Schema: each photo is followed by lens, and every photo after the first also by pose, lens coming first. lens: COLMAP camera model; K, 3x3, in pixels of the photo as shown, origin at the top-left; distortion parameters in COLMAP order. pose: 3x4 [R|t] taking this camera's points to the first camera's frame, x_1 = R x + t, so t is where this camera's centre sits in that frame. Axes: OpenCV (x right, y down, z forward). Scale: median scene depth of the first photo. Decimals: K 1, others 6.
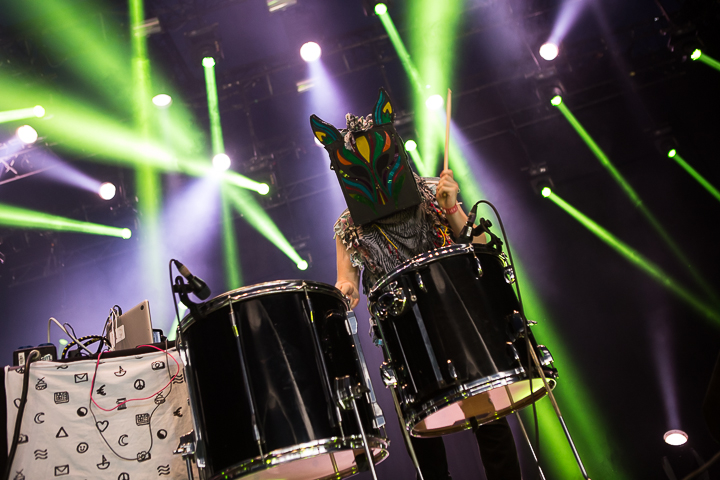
lens RADIAL K [[671.2, 0, 360.0], [0, 671.2, 240.0], [0, 0, 1]] dist [-0.009853, -0.000244]
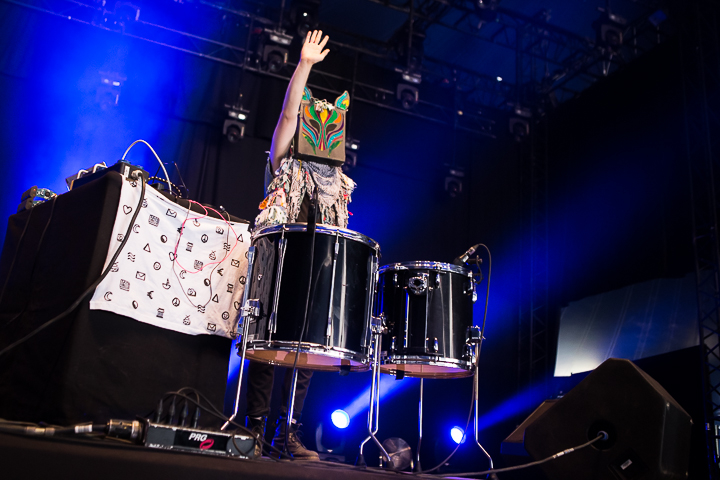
lens RADIAL K [[703.8, 0, 317.6], [0, 703.8, 203.3], [0, 0, 1]] dist [-0.059063, -0.000169]
pose [[0.803865, 0.489883, 0.337366, -0.655045], [-0.518532, 0.855037, -0.006043, 0.058671], [-0.291421, -0.170077, 0.941354, -0.302656]]
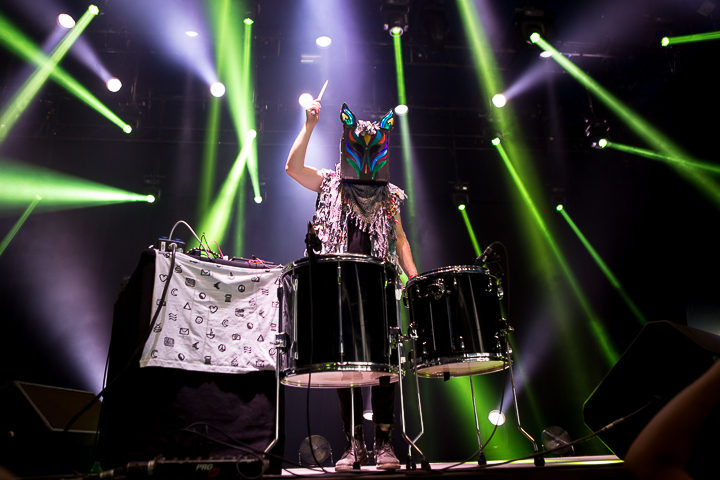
lens RADIAL K [[572.1, 0, 360.0], [0, 572.1, 240.0], [0, 0, 1]] dist [-0.061531, -0.004173]
pose [[0.939292, 0.304106, 0.158905, -0.325409], [-0.315297, 0.947668, 0.050120, -0.026045], [-0.135348, -0.097180, 0.986021, -0.240227]]
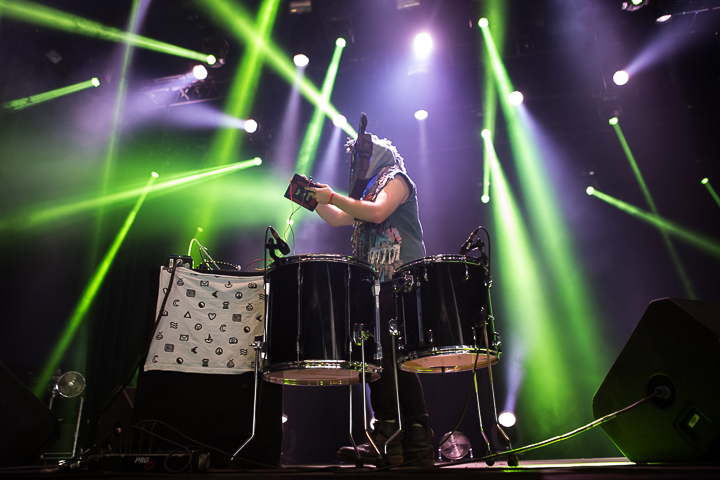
lens RADIAL K [[543.0, 0, 360.0], [0, 543.0, 240.0], [0, 0, 1]] dist [-0.055927, 0.010439]
pose [[0.969937, 0.207826, -0.126608, 0.078446], [-0.193498, 0.974140, 0.116664, -0.113976], [0.147580, -0.088659, 0.985068, -0.189835]]
